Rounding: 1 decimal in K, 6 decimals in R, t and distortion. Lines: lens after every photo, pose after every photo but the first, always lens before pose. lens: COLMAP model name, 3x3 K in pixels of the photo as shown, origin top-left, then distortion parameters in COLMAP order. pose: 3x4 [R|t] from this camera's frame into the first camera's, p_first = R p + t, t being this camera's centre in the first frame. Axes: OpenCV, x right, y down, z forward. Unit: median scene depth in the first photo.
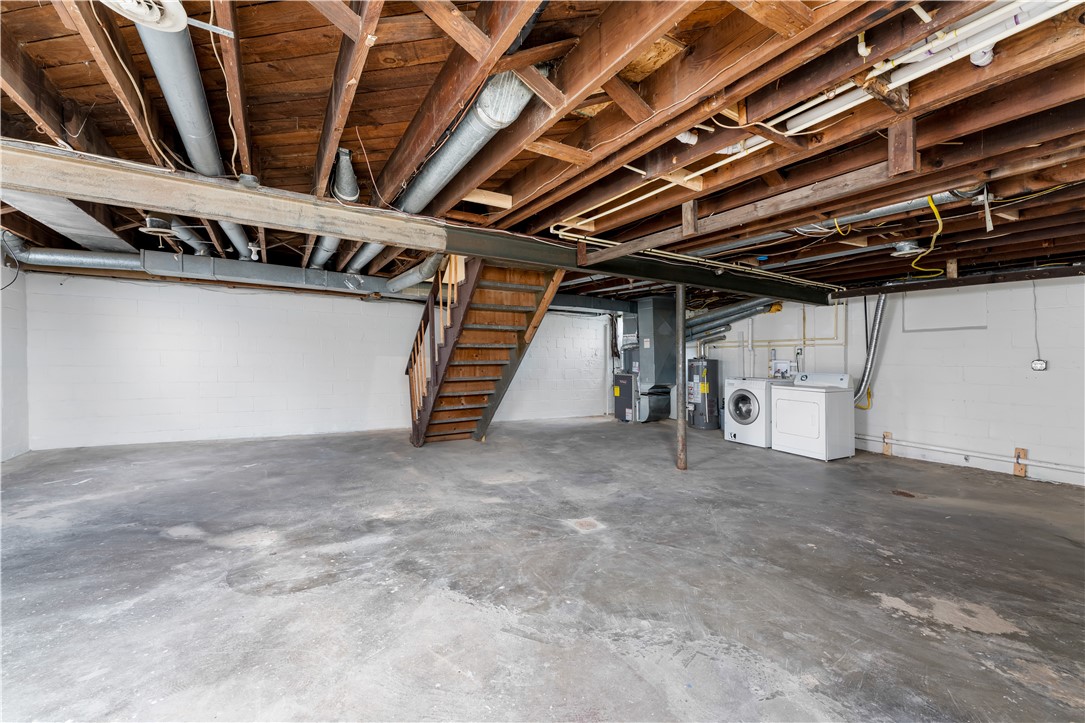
lens RADIAL K [[449.8, 0, 544.2], [0, 449.8, 360.5], [0, 0, 1]] dist [-0.000635, 0.000221]
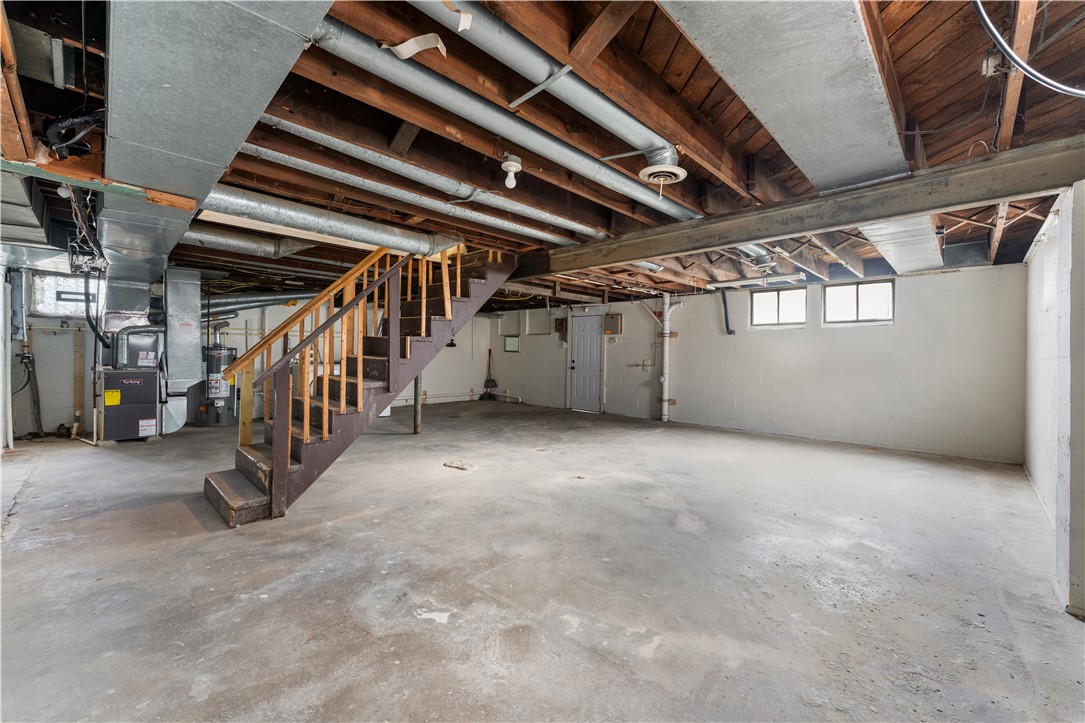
lens RADIAL K [[449.8, 0, 542.4], [0, 449.8, 355.1], [0, 0, 1]] dist [-0.000635, 0.000221]
pose [[-0.272315, -0.021655, 0.961964, -0.738464], [-0.012757, 0.999740, 0.018894, -0.014583], [-0.962124, -0.007127, -0.272521, 0.698314]]
